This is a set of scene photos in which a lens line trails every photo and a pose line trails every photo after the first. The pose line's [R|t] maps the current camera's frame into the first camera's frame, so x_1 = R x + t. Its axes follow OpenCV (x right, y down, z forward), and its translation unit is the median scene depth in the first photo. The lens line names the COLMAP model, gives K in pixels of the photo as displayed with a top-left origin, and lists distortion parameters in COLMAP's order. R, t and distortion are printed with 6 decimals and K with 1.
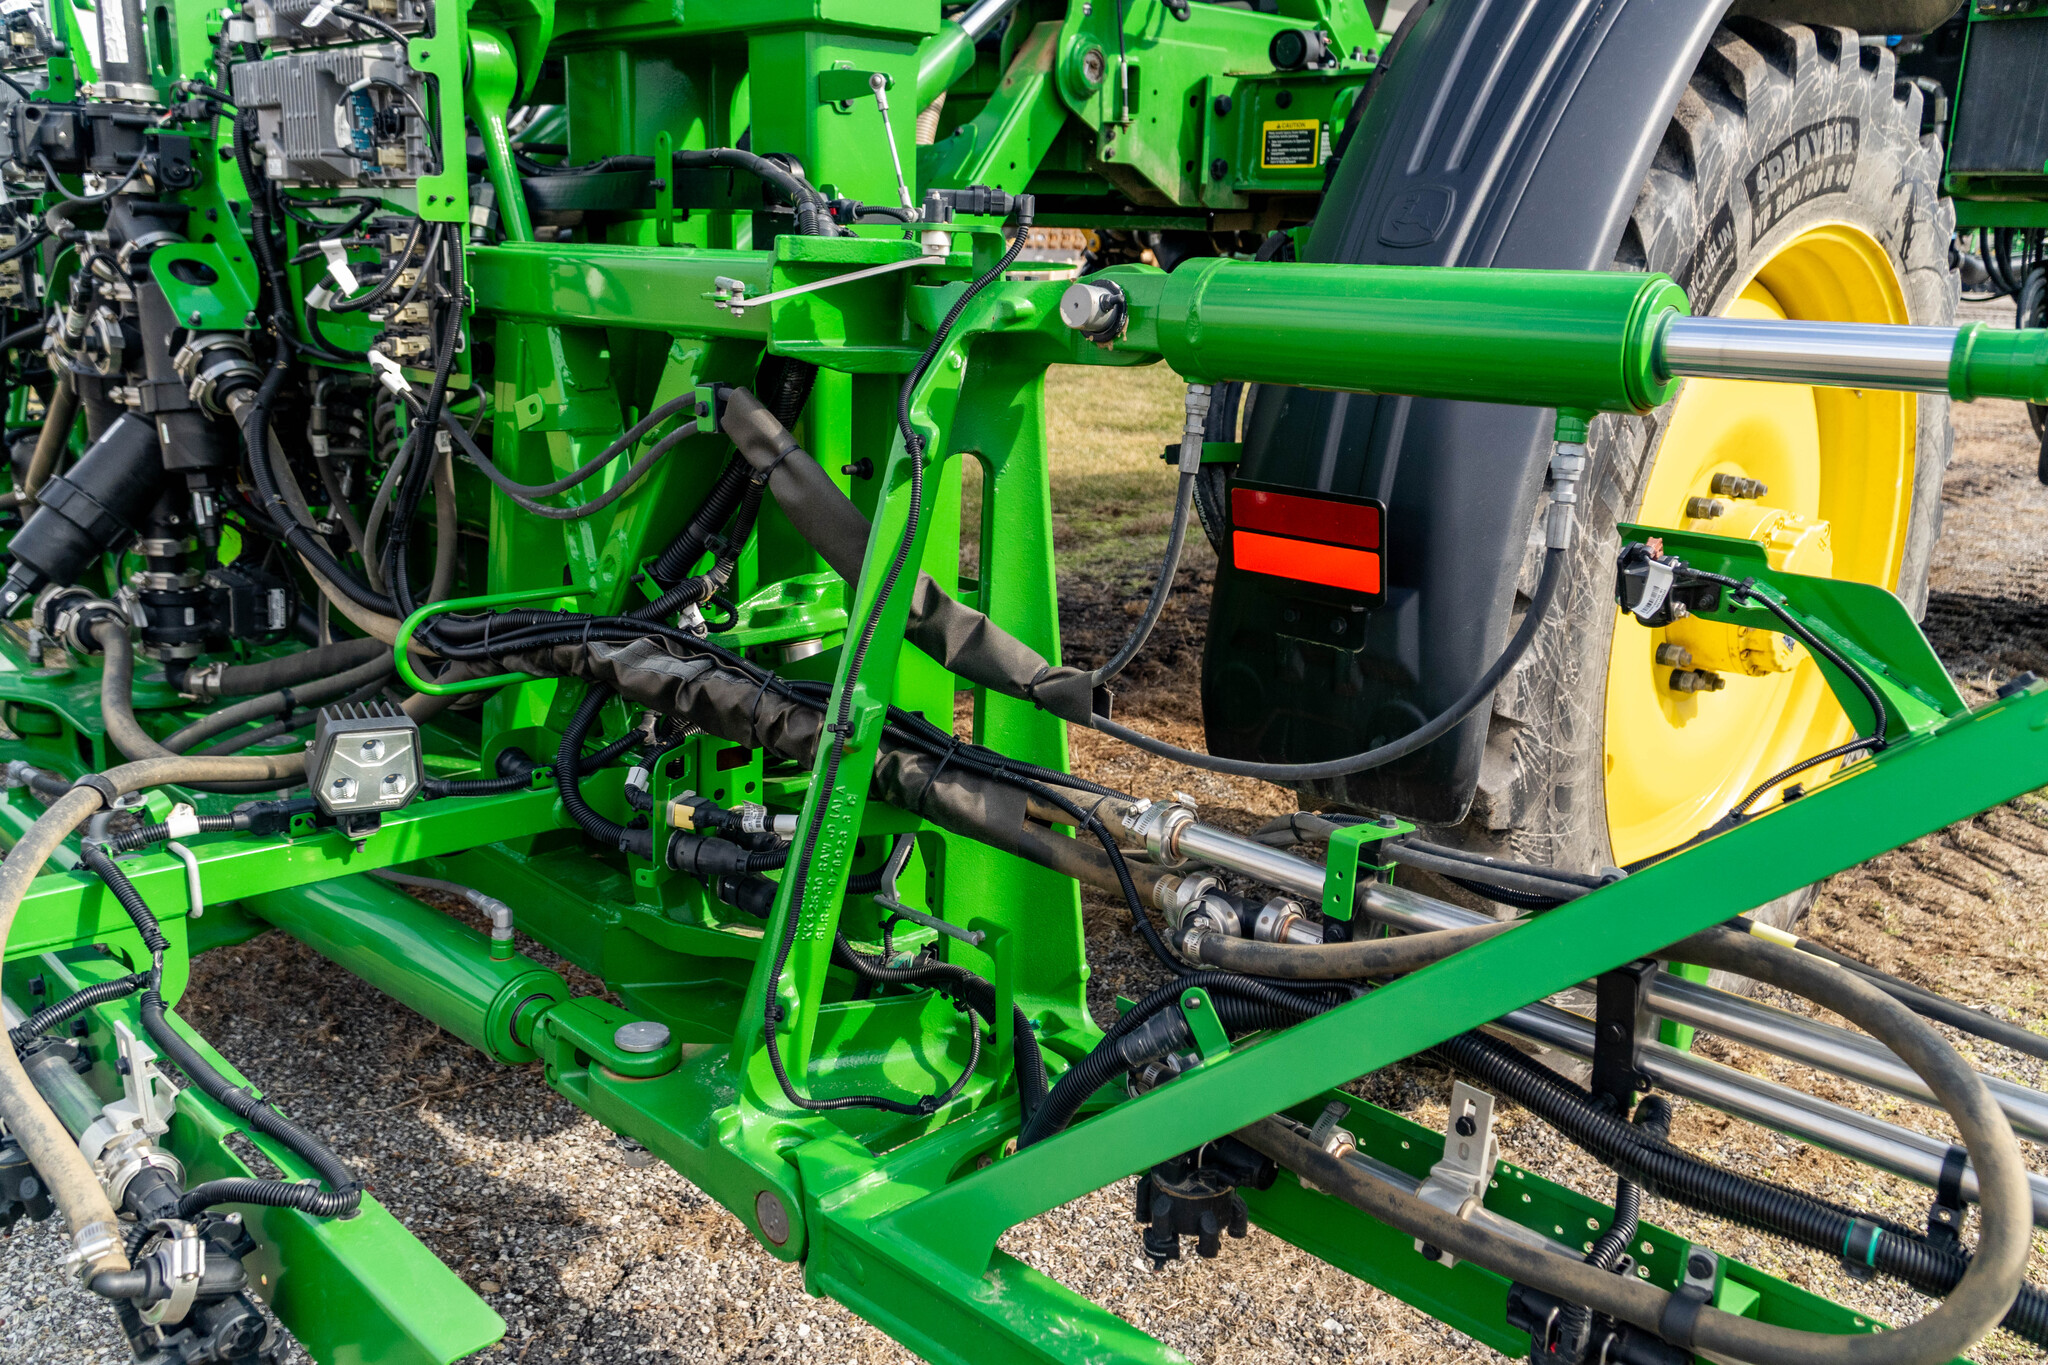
lens RADIAL K [[1637.9, 0, 1029.0], [0, 1637.9, 679.5], [0, 0, 1]] dist [-0.000039, -0.002478]
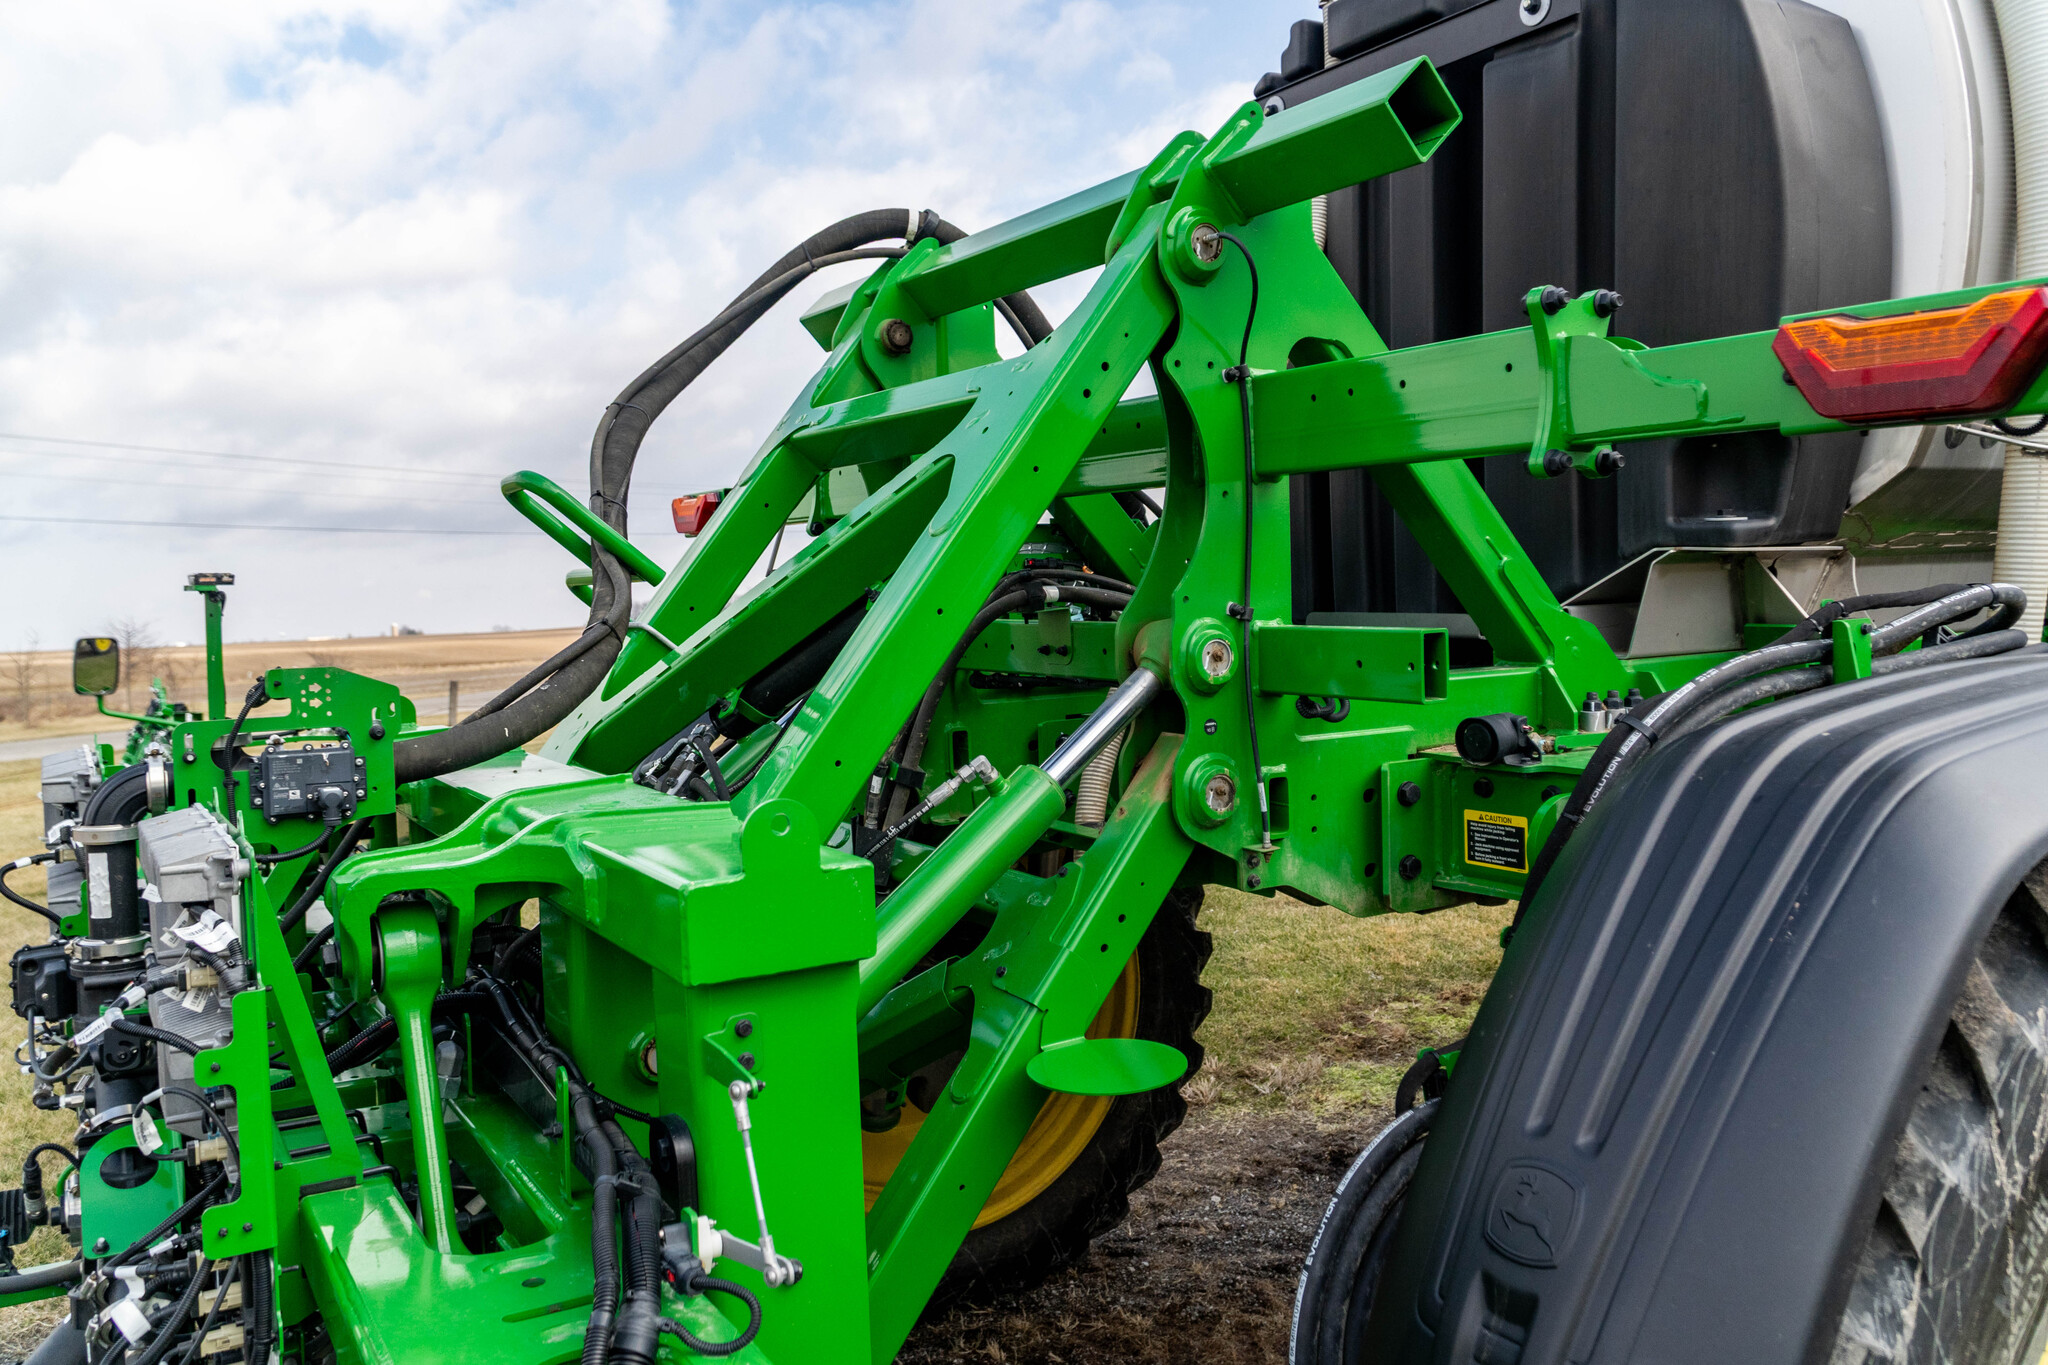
lens RADIAL K [[1637.9, 0, 1028.0], [0, 1637.9, 687.8], [0, 0, 1]] dist [-0.000039, -0.002478]
pose [[0.968130, -0.044878, -0.246395, 0.152058], [-0.006430, 0.979036, -0.203585, -0.258374], [0.250366, 0.198681, 0.947546, 0.181942]]
